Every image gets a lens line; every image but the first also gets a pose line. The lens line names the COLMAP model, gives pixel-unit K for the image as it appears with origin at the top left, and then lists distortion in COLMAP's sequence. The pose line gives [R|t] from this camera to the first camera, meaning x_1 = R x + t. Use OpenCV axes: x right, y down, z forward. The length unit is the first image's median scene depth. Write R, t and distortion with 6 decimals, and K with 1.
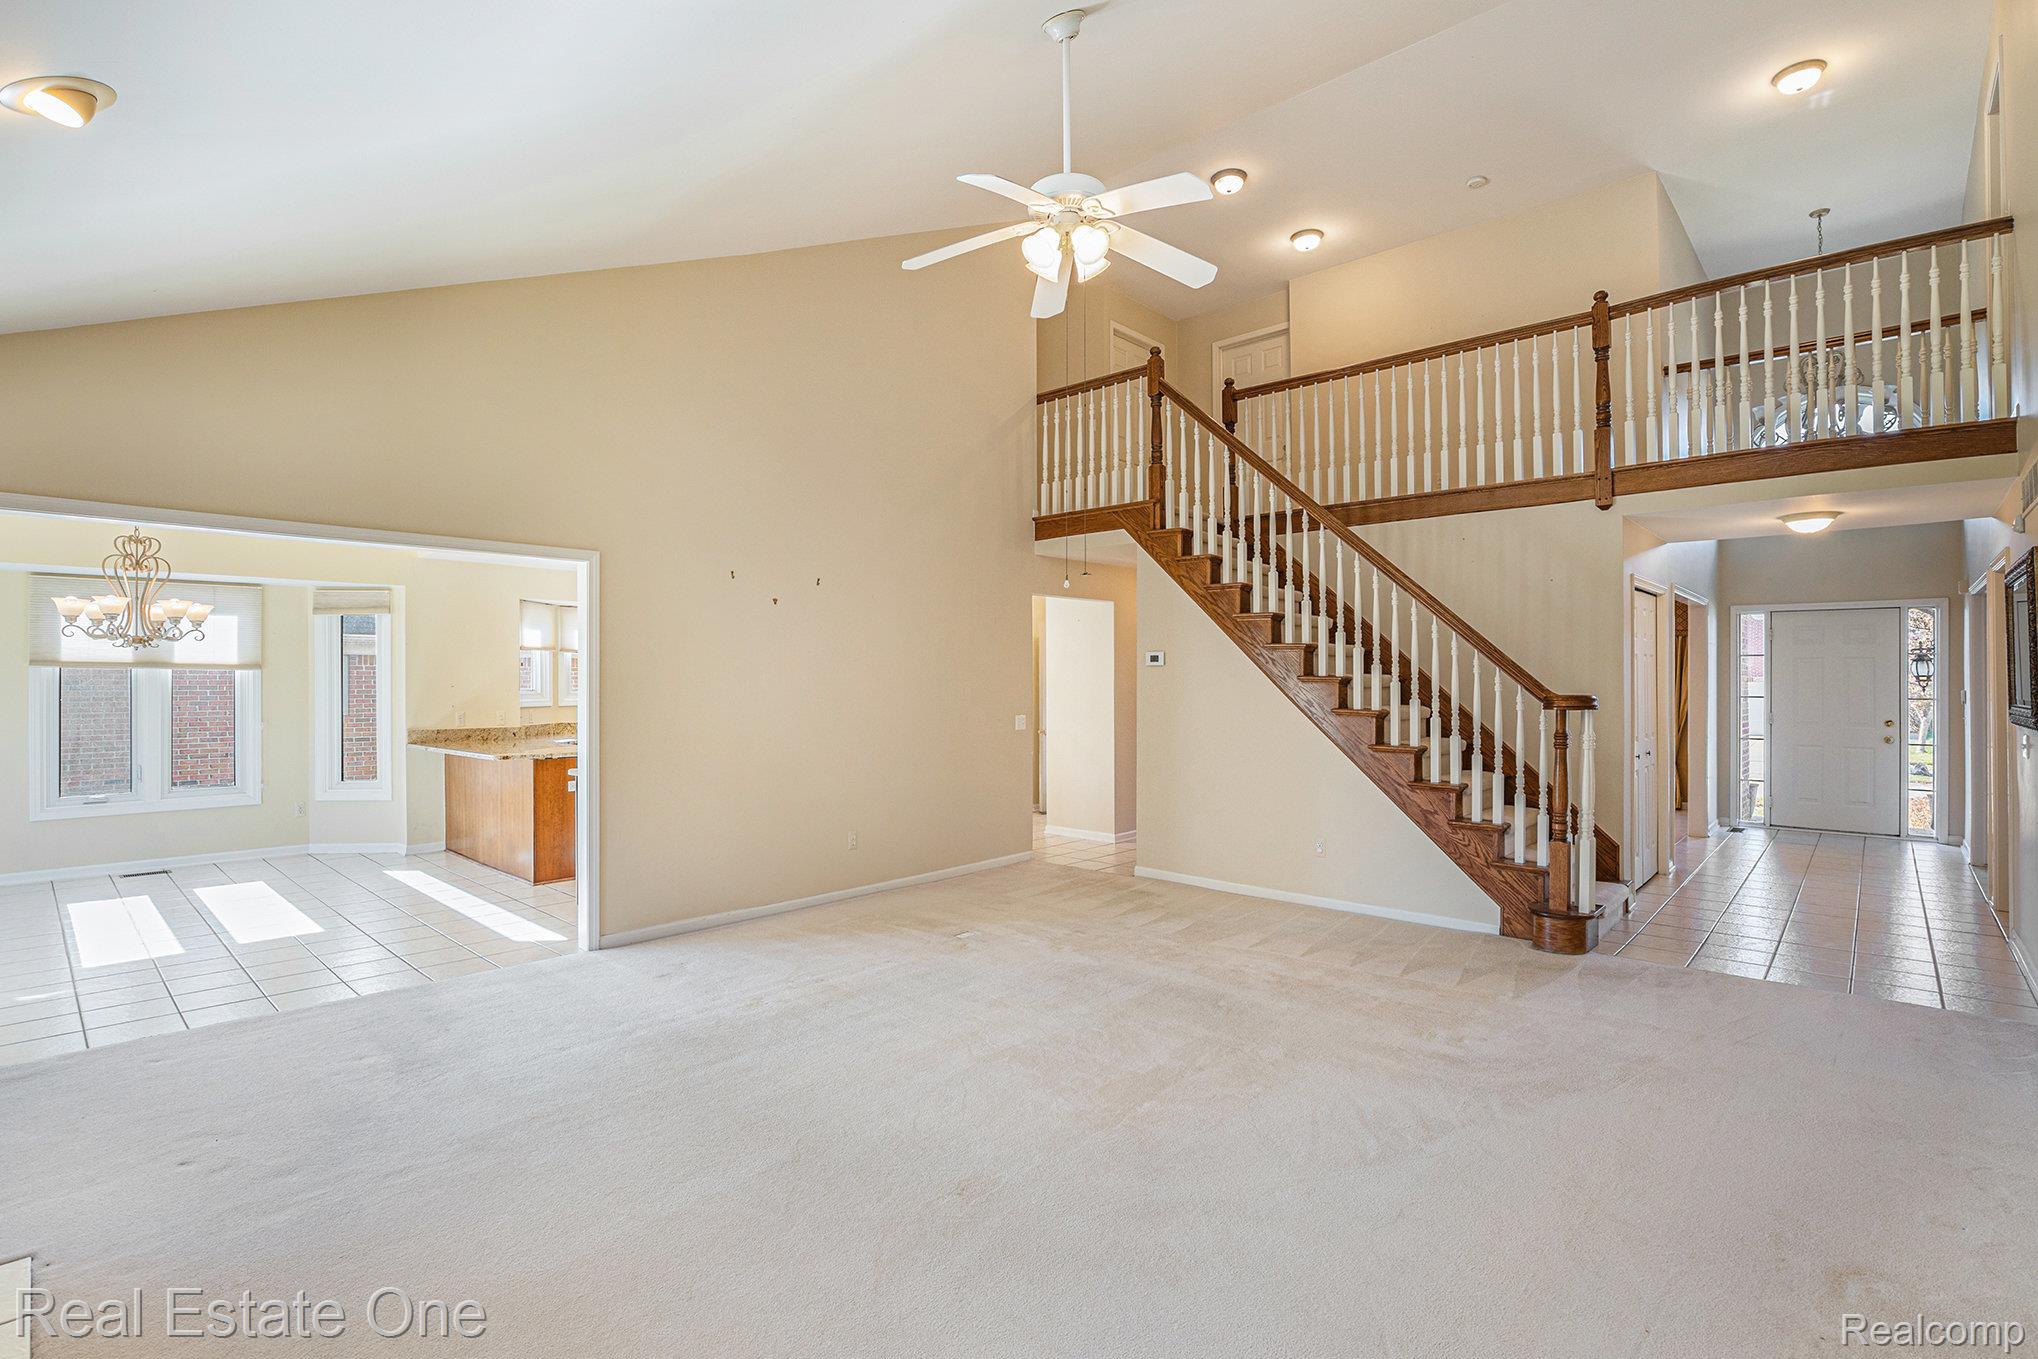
lens RADIAL K [[946.4, 0, 1005.0], [0, 946.4, 682.1], [0, 0, 1]] dist [-0.001133, 0.000411]
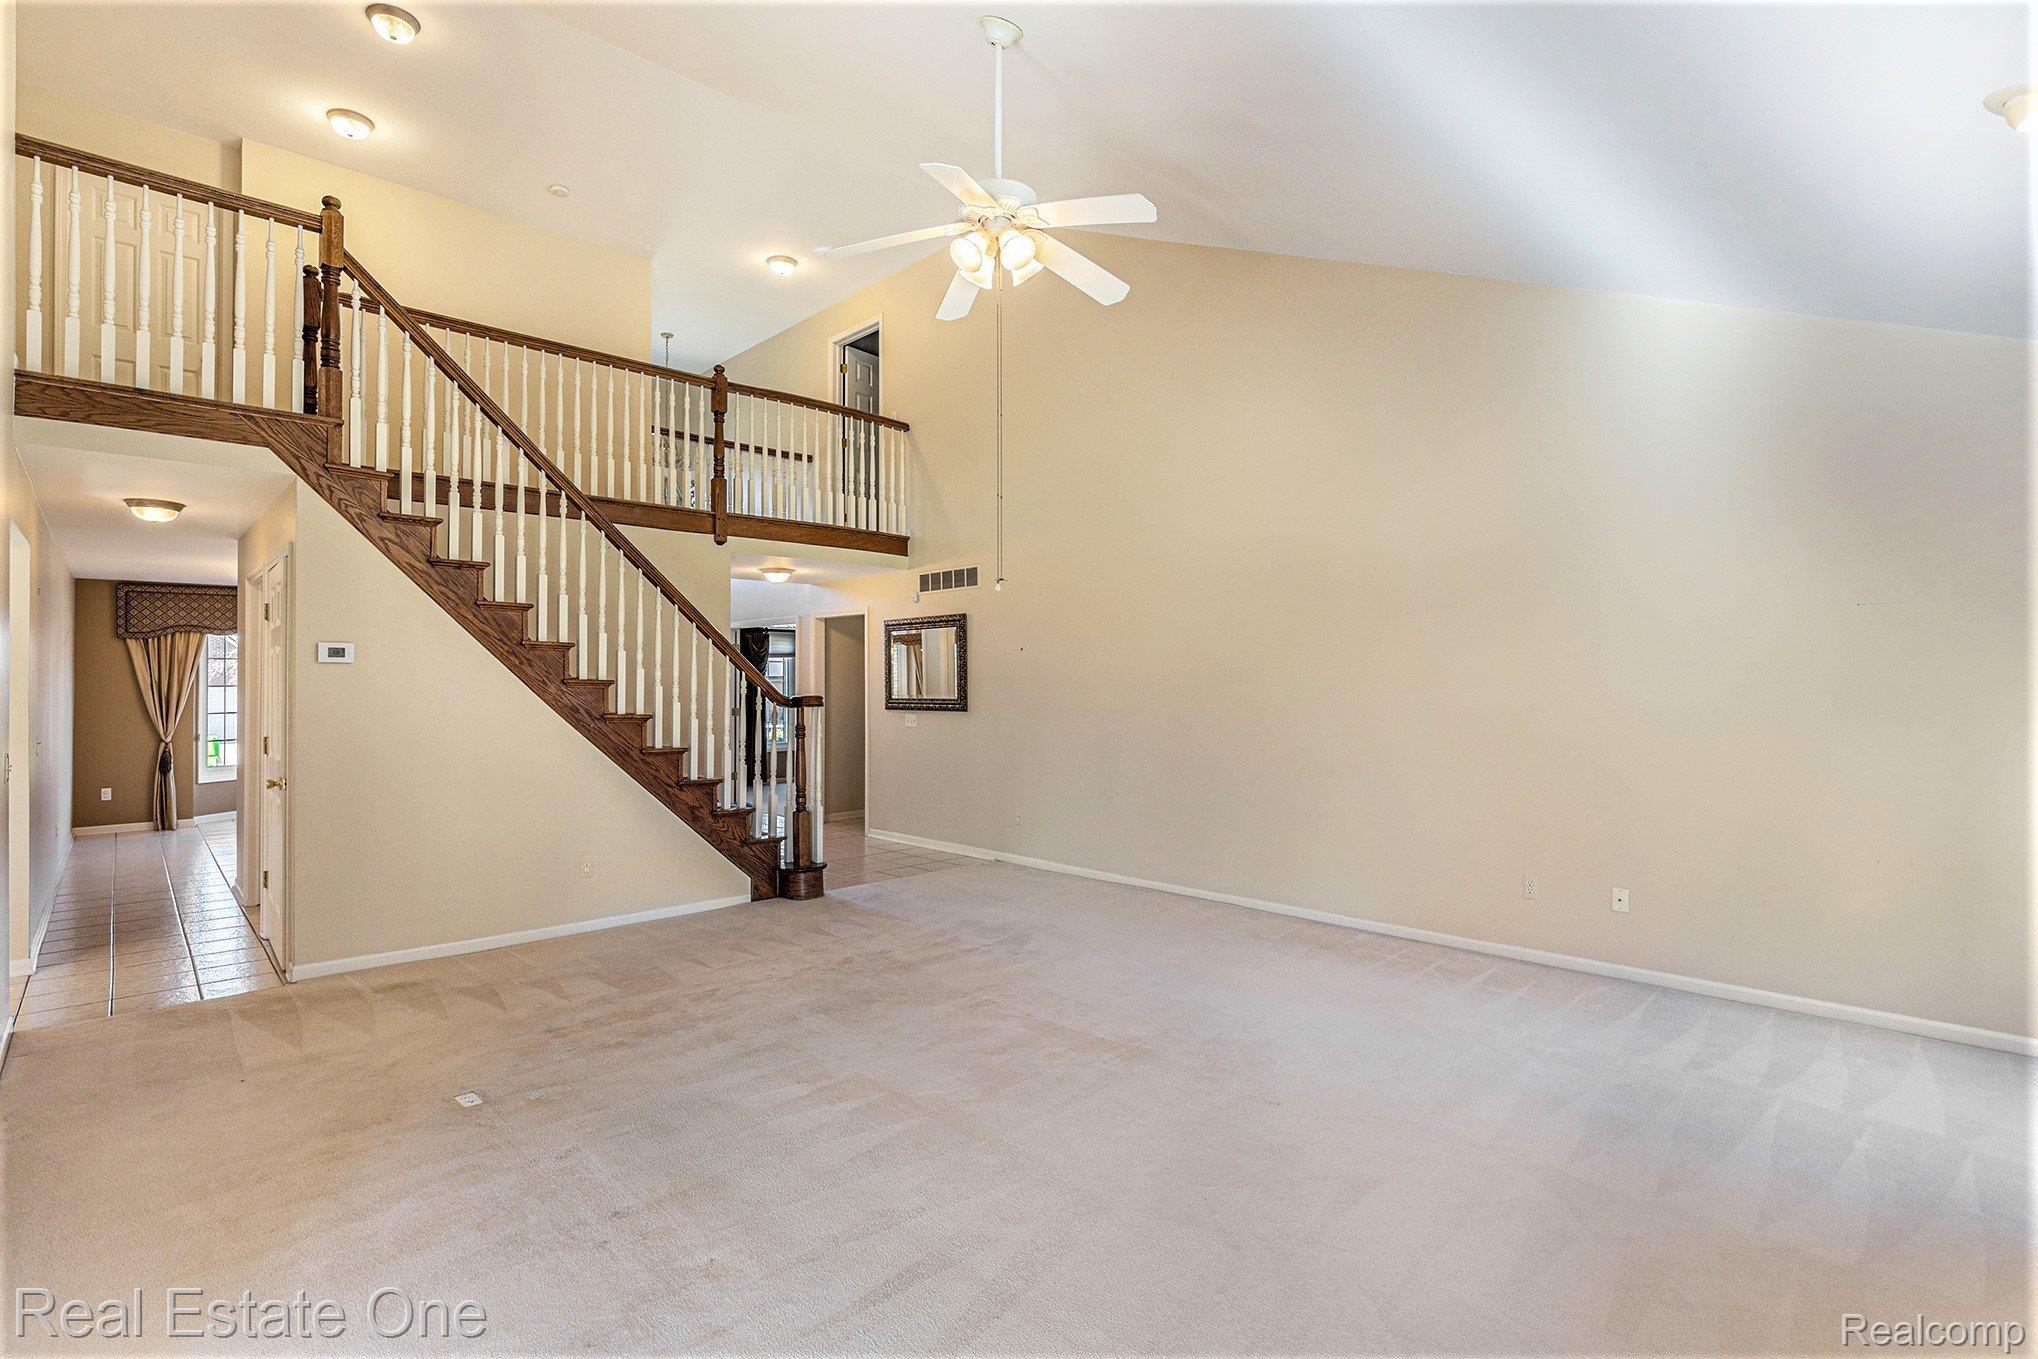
lens RADIAL K [[946.4, 0, 1006.1], [0, 946.4, 678.2], [0, 0, 1]] dist [-0.001133, 0.000411]
pose [[0.084768, 0.005078, 0.996388, -0.563701], [0.000510, 0.999987, -0.005140, -0.002998], [-0.996401, 0.000944, 0.084765, 0.536341]]
